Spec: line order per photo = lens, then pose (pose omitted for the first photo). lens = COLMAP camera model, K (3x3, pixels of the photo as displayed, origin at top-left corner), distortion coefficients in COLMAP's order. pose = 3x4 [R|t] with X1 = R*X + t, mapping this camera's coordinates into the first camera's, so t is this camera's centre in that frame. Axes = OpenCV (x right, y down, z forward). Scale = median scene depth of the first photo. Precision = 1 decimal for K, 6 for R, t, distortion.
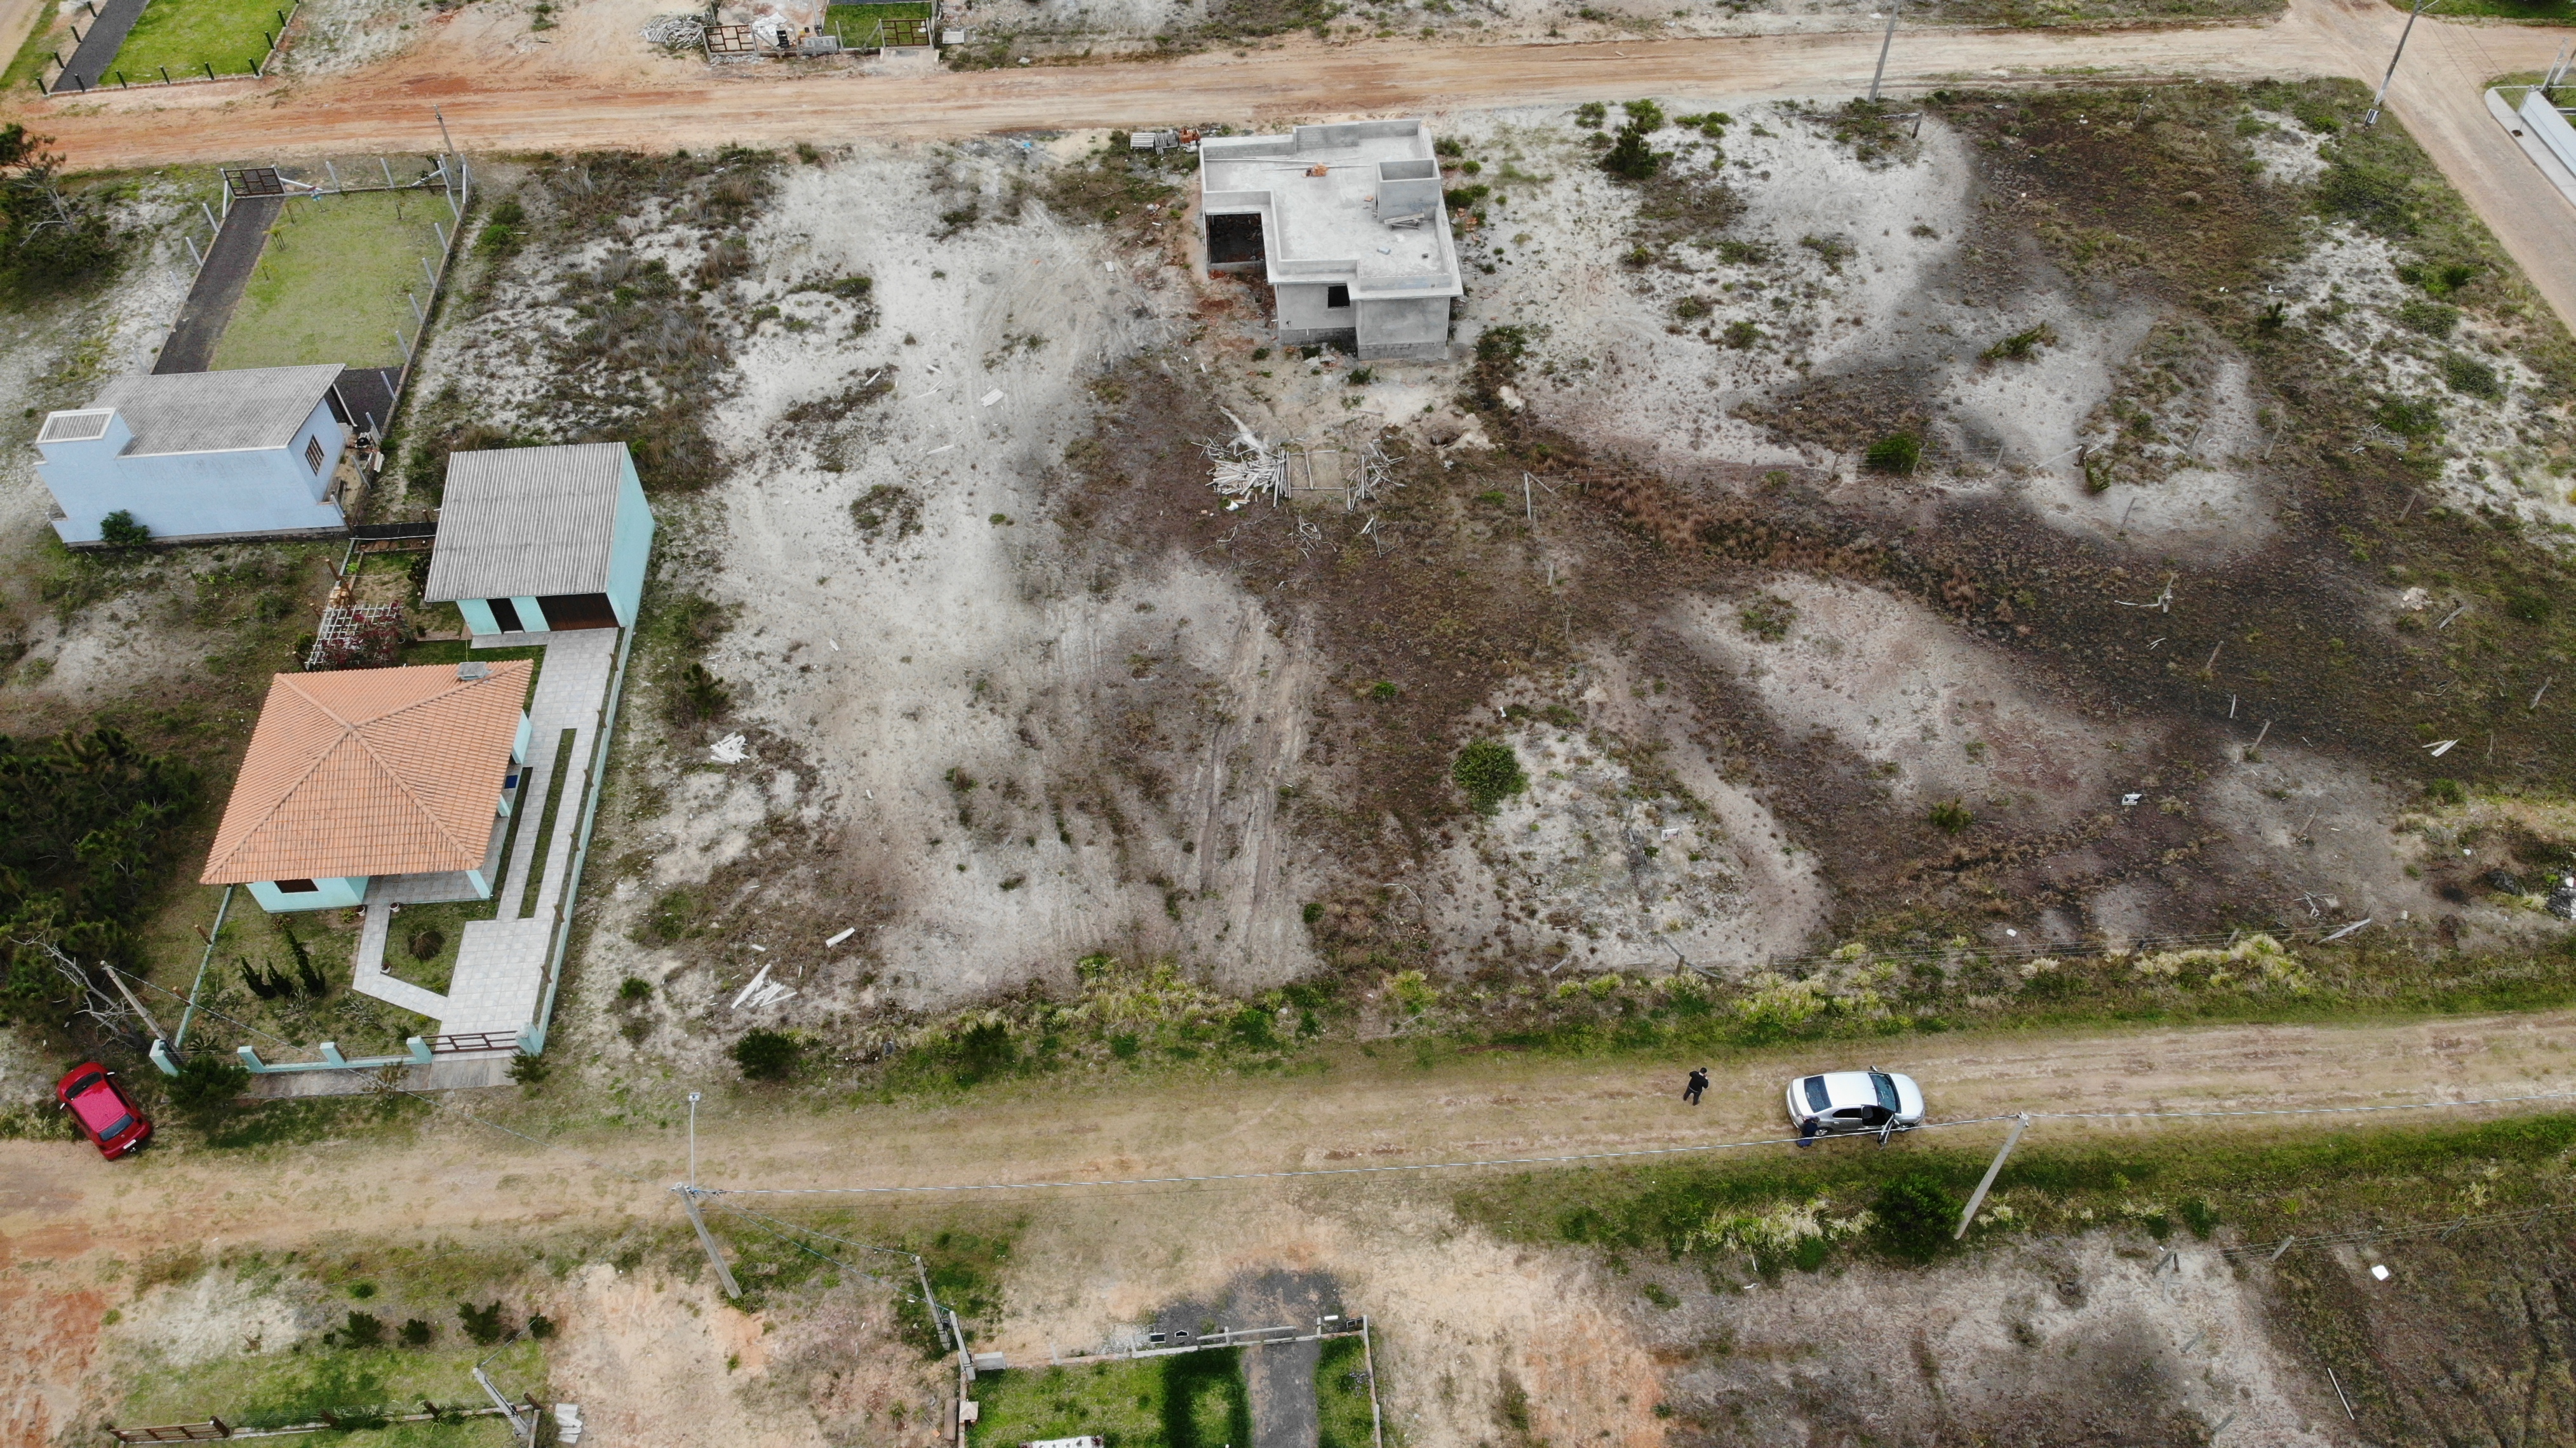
lens RADIAL K [[1844.1, 0, 1293.5], [0, 1844.1, 723.6], [0, 0, 1]] dist [0.281263, -0.708834]
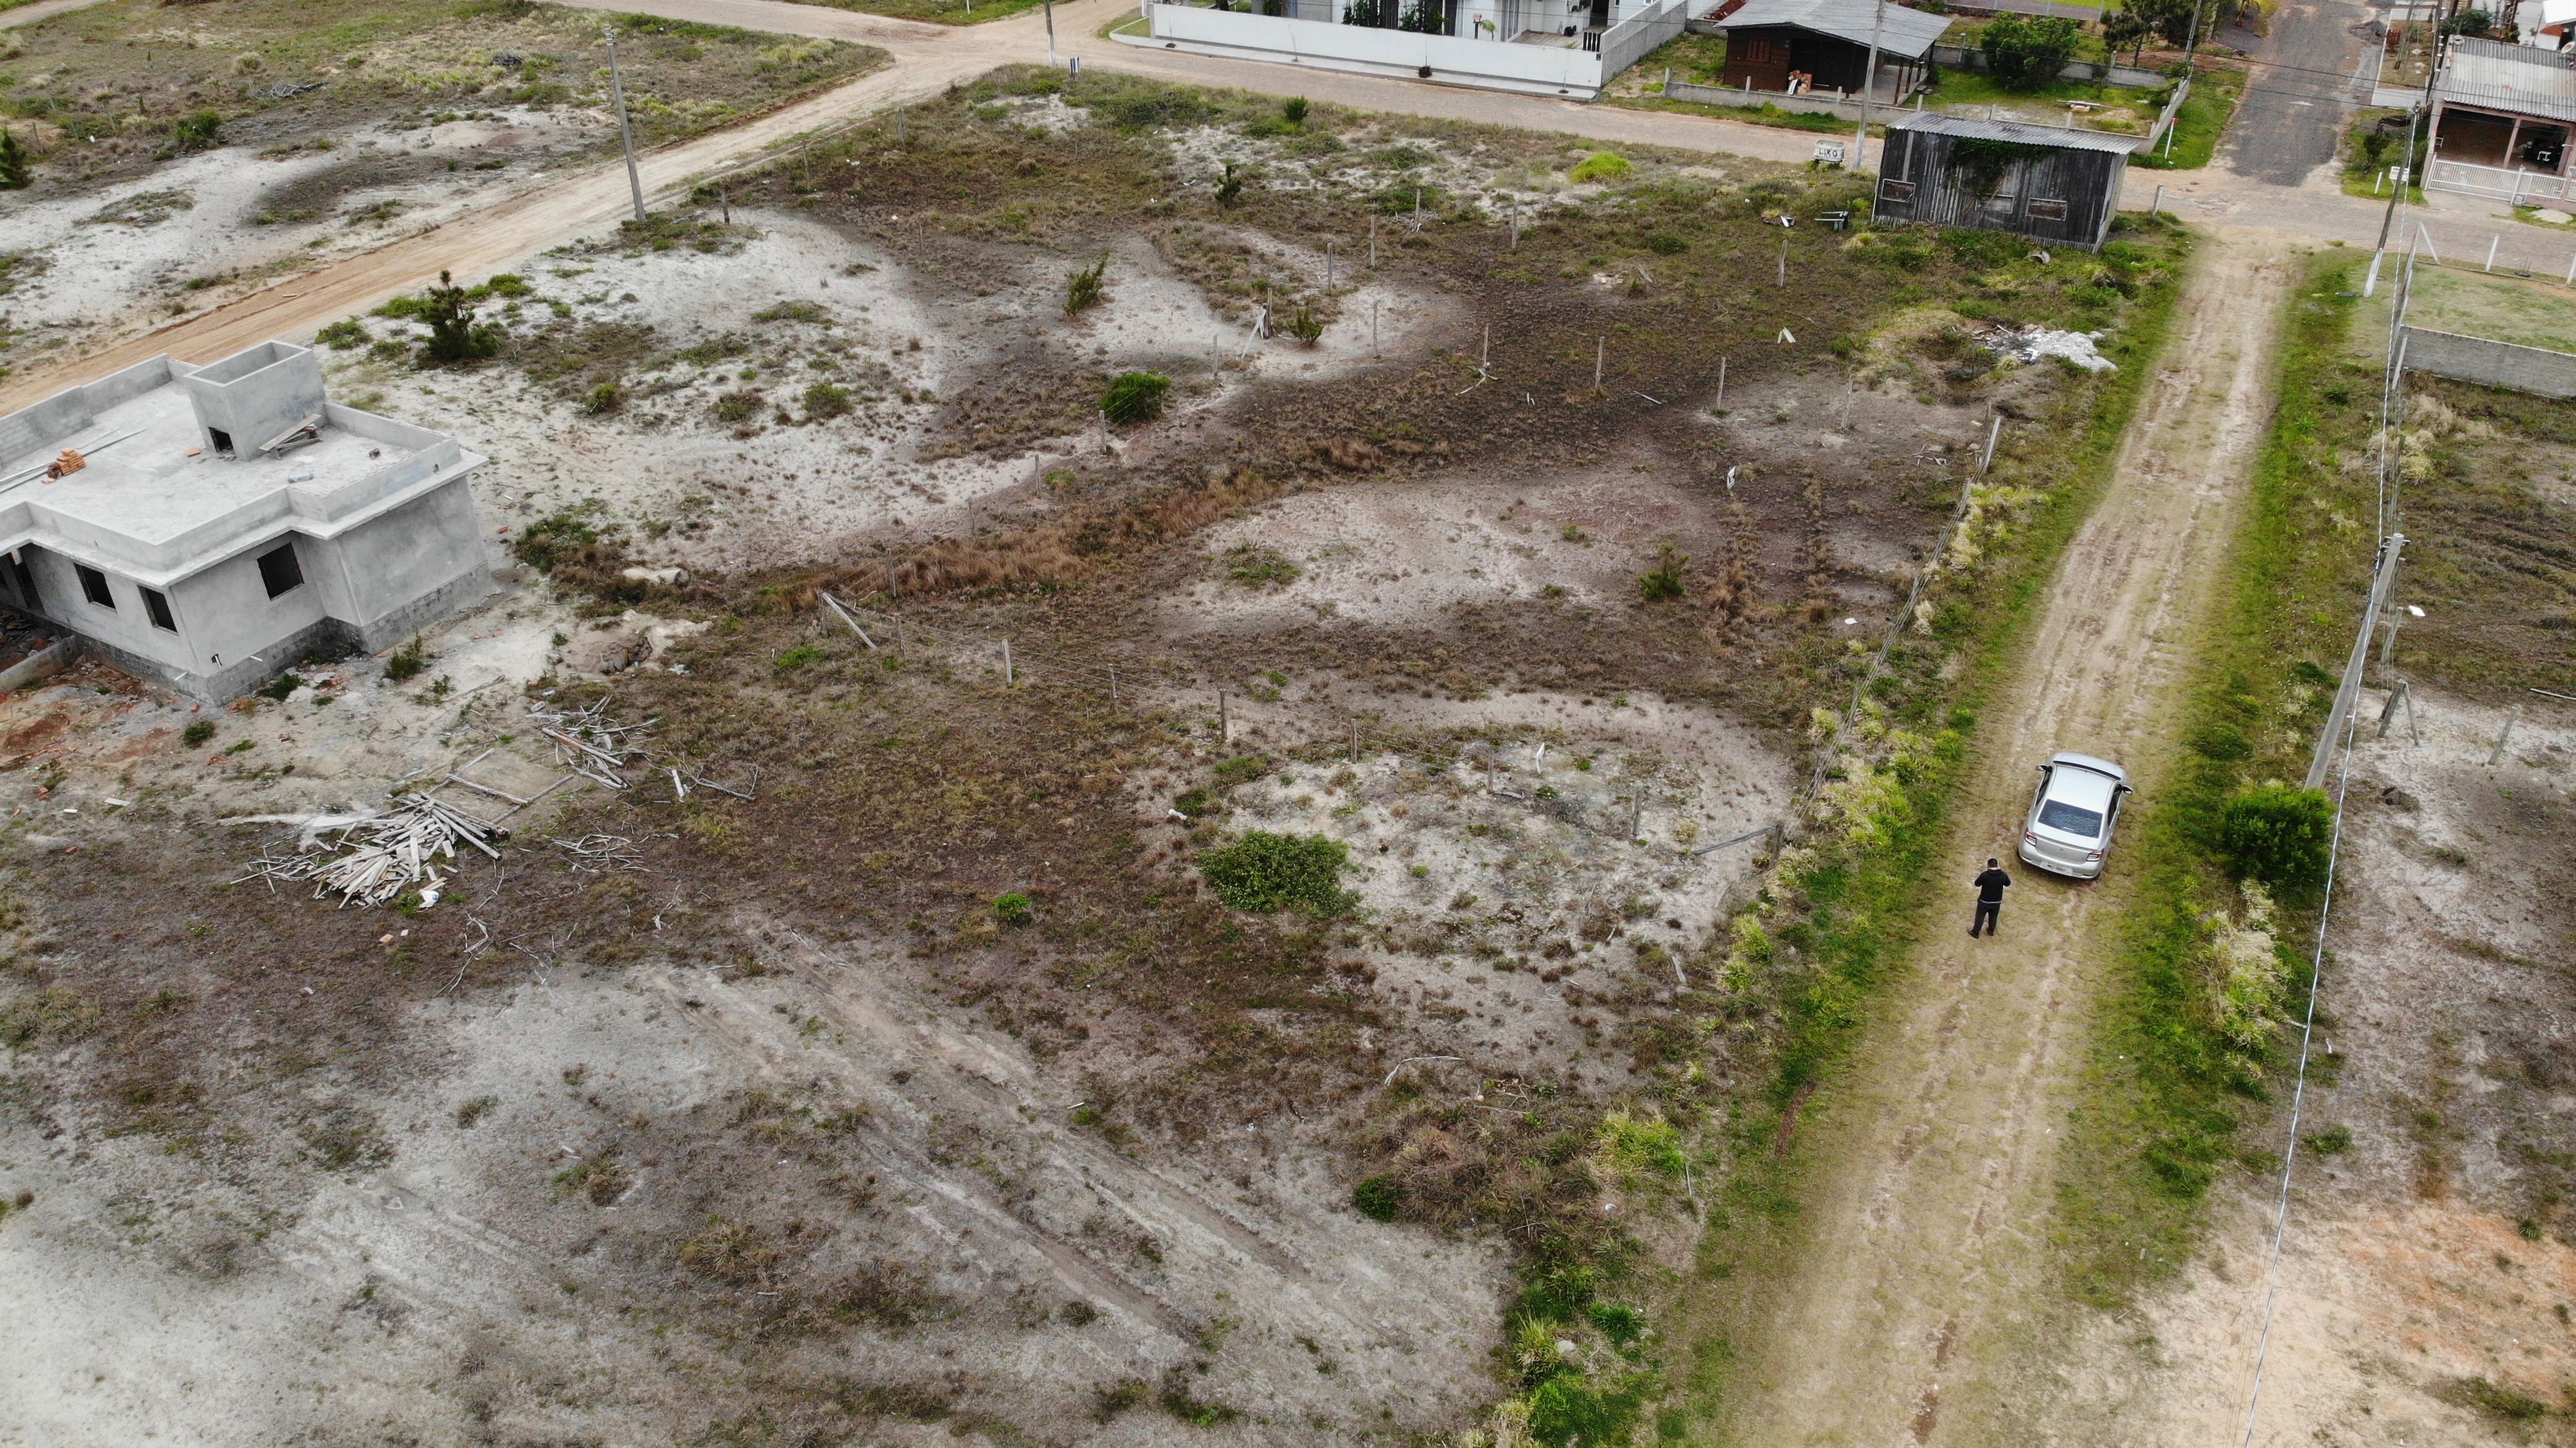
lens RADIAL K [[1832.3, 0, 1289.8], [0, 1832.3, 732.1], [0, 0, 1]] dist [0.236485, -0.574105]
pose [[0.532334, -0.469339, 0.704515, -0.266267], [0.650582, 0.759302, 0.014256, -0.011524], [-0.541631, 0.450756, 0.709546, 0.566710]]
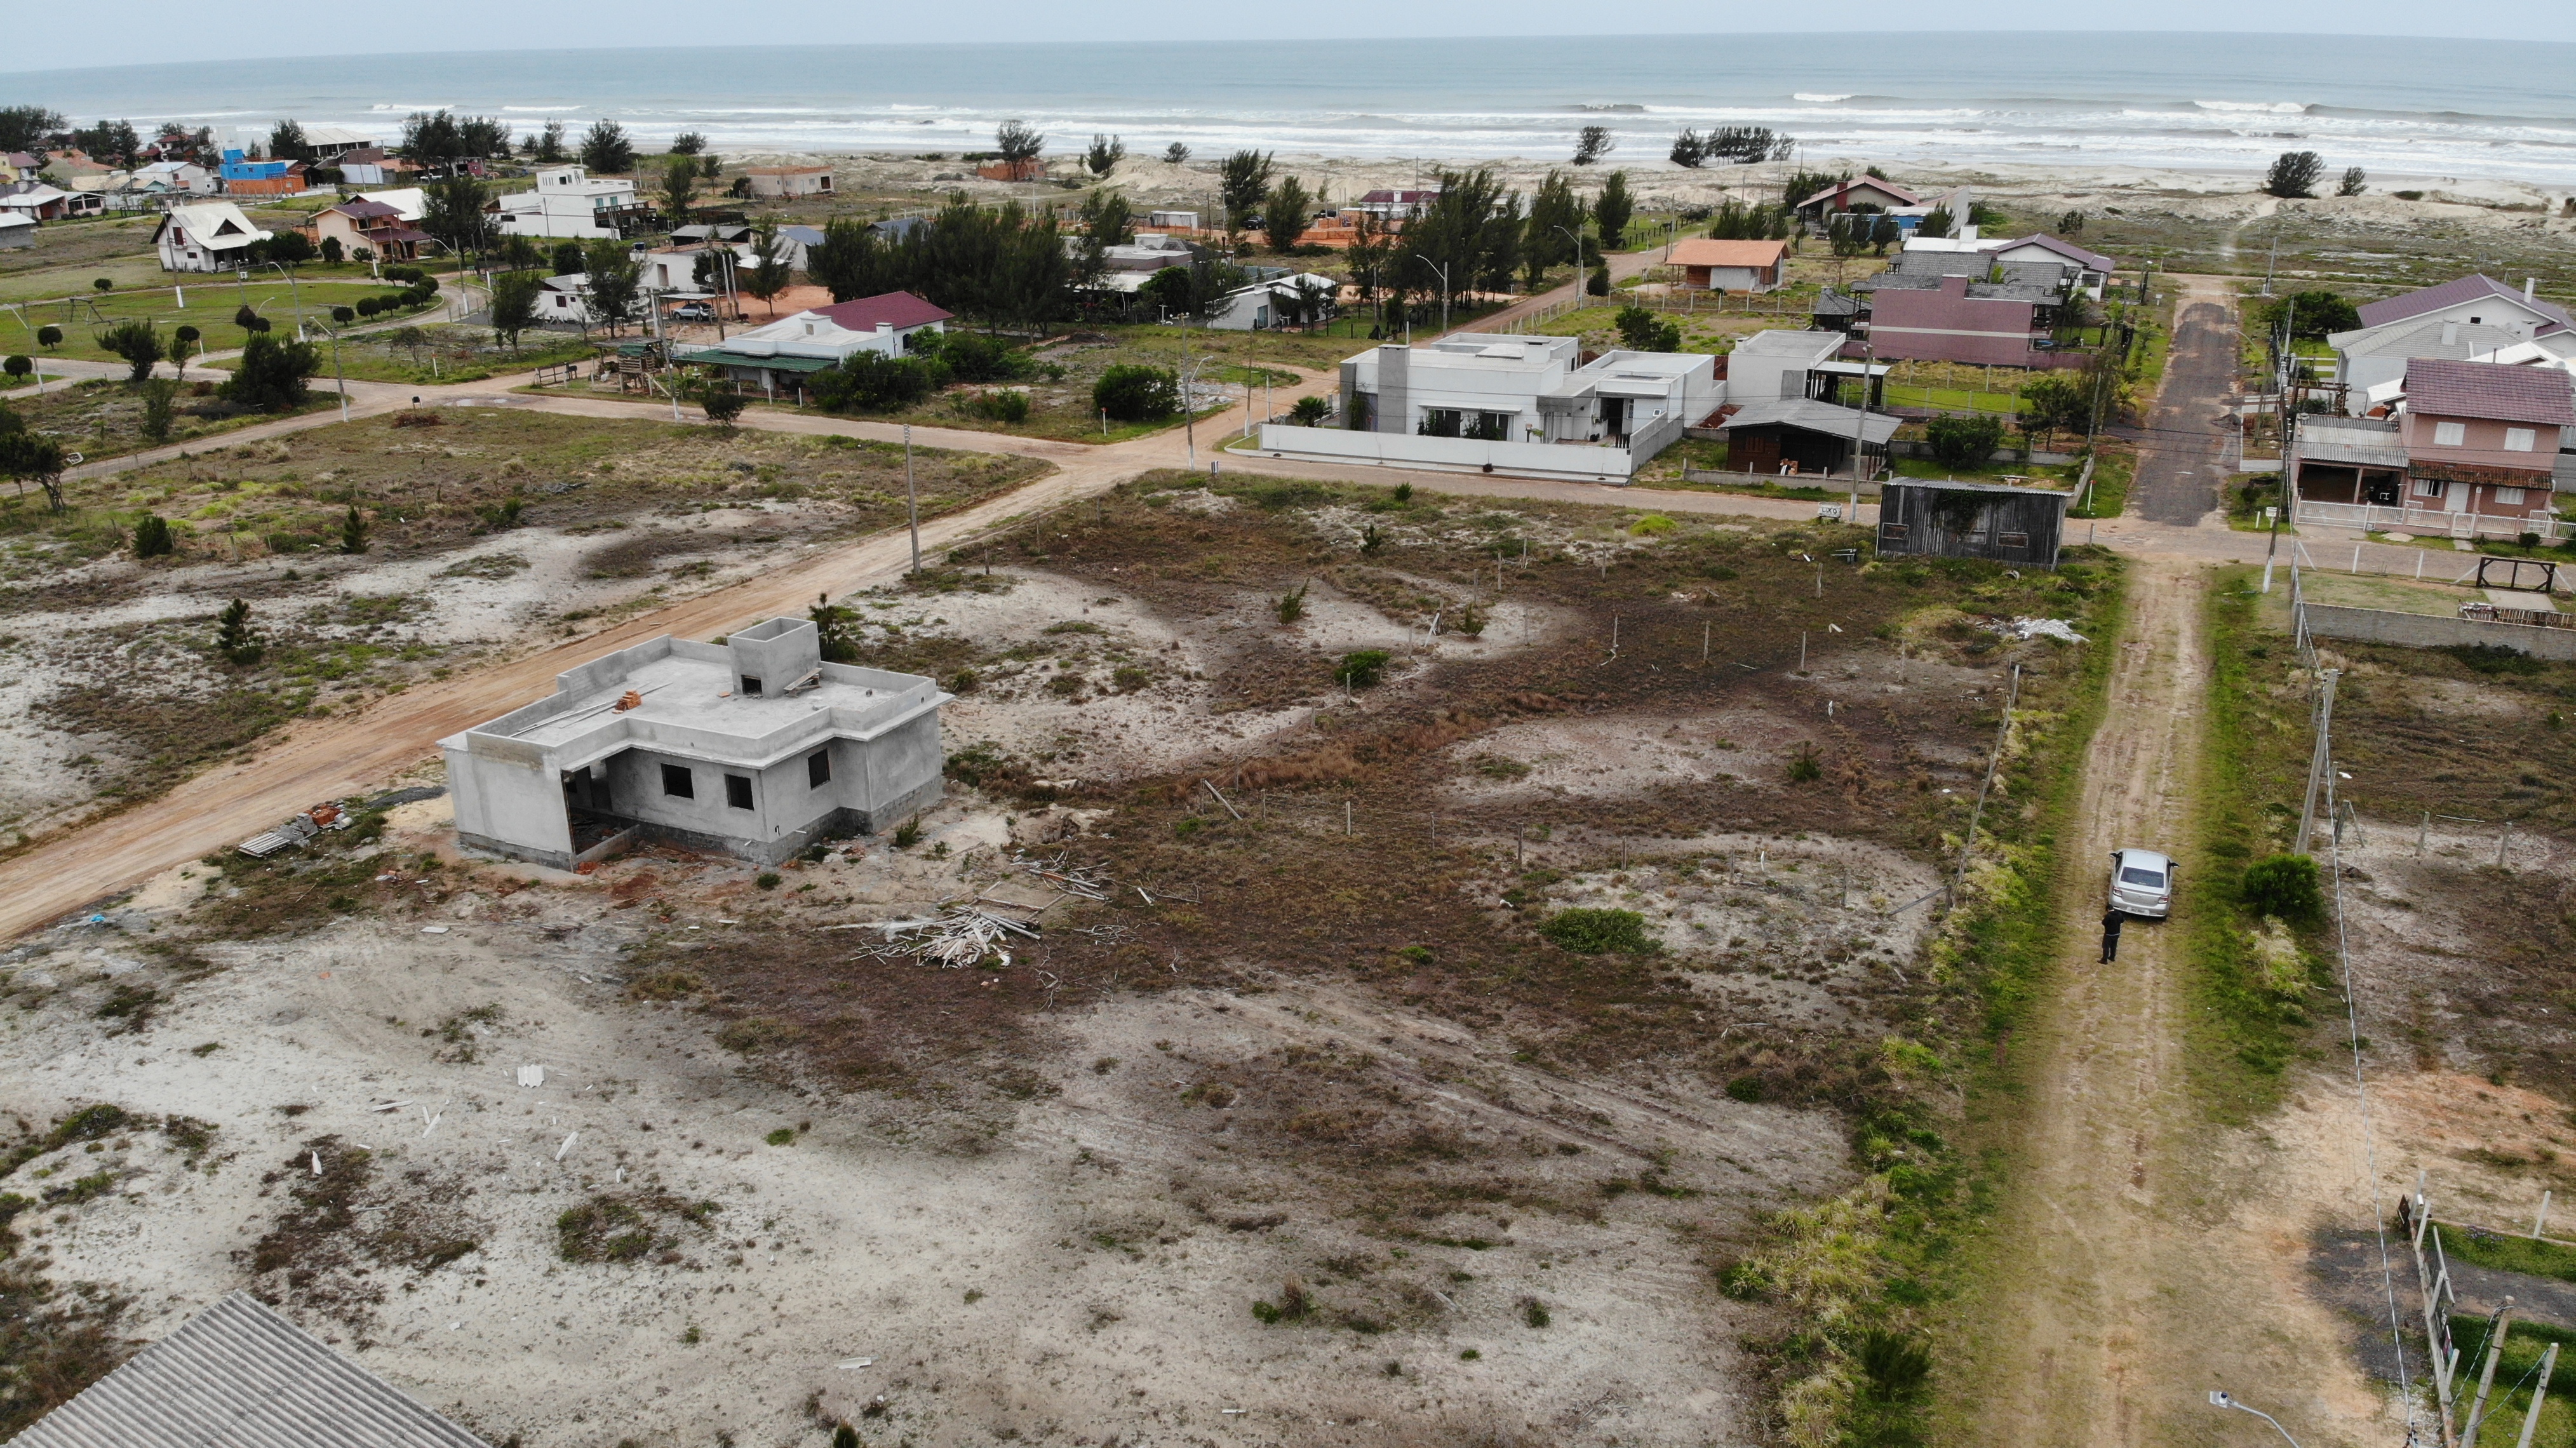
lens RADIAL K [[1832.3, 0, 1289.8], [0, 1832.3, 732.1], [0, 0, 1]] dist [0.236485, -0.574105]
pose [[0.483303, -0.305450, 0.820438, -0.576356], [0.674802, 0.727017, -0.126842, -0.023334], [-0.557728, 0.614936, 0.557488, 0.566616]]
